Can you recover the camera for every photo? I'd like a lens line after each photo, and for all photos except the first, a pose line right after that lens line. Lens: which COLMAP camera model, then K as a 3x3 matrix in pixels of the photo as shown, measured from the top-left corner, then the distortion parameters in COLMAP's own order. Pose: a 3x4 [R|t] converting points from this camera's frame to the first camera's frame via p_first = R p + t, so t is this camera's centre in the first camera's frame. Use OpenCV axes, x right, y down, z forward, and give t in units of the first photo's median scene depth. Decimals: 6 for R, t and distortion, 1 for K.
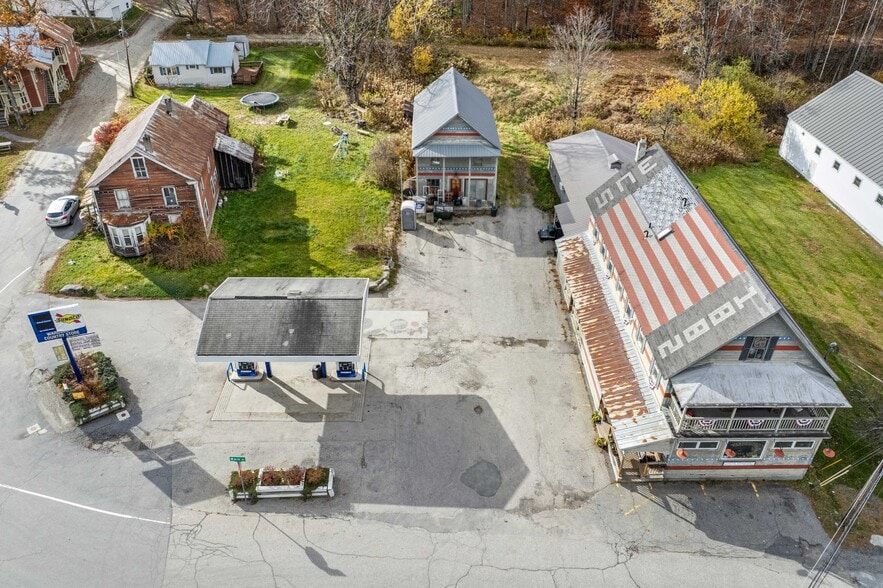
lens RADIAL K [[647.6, 0, 445.6], [0, 647.6, 271.1], [0, 0, 1]] dist [-0.031403, -0.006600]
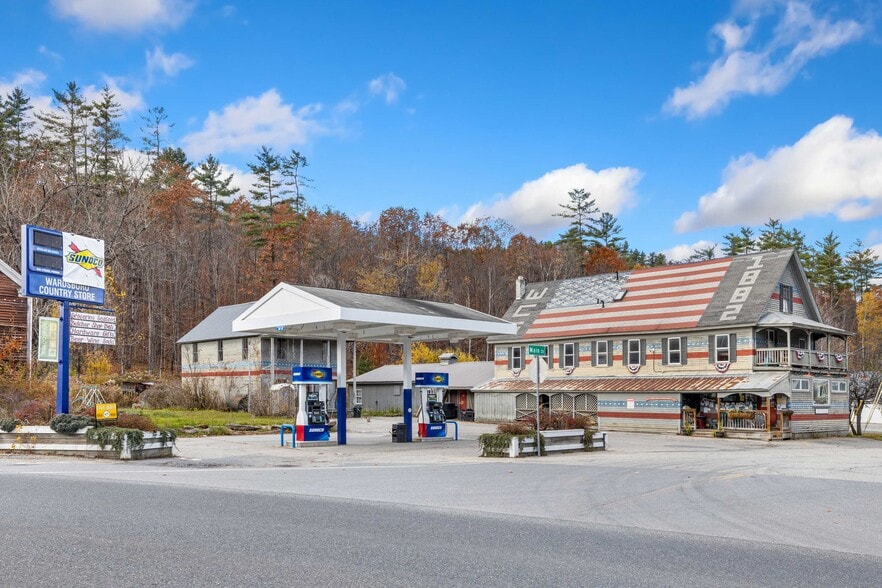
lens RADIAL K [[758.3, 0, 444.5], [0, 758.3, 392.6], [0, 0, 1]] dist [-0.003683, 0.003277]
pose [[0.755055, -0.023005, 0.655257, -0.776805], [0.372447, 0.837537, -0.399768, 0.517770], [-0.539606, 0.545896, 0.640955, 0.503696]]
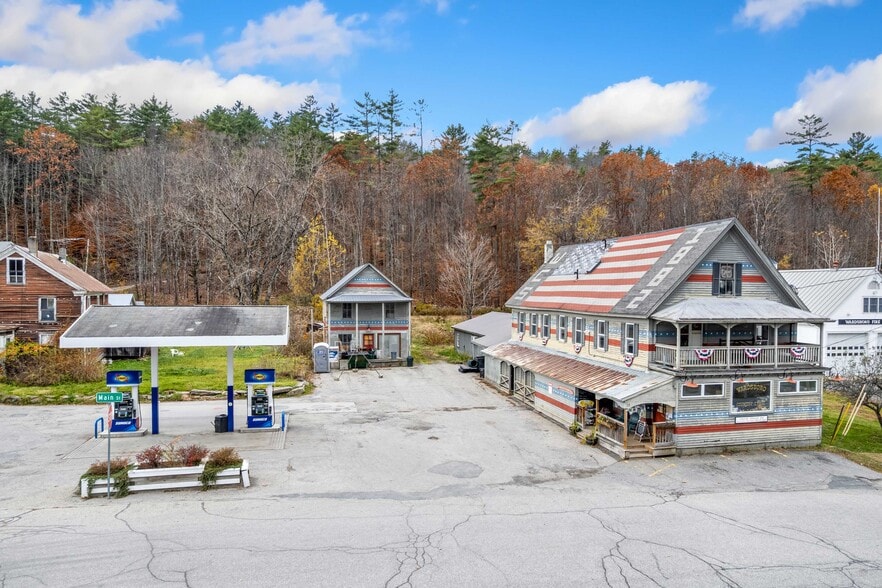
lens RADIAL K [[603.0, 0, 455.5], [0, 603.0, 317.2], [0, 0, 1]] dist [-0.044339, 0.022962]
pose [[0.975717, -0.027252, 0.217334, -0.087571], [0.134088, 0.858896, -0.494286, 0.499855], [-0.173197, 0.511425, 0.841693, 0.321761]]
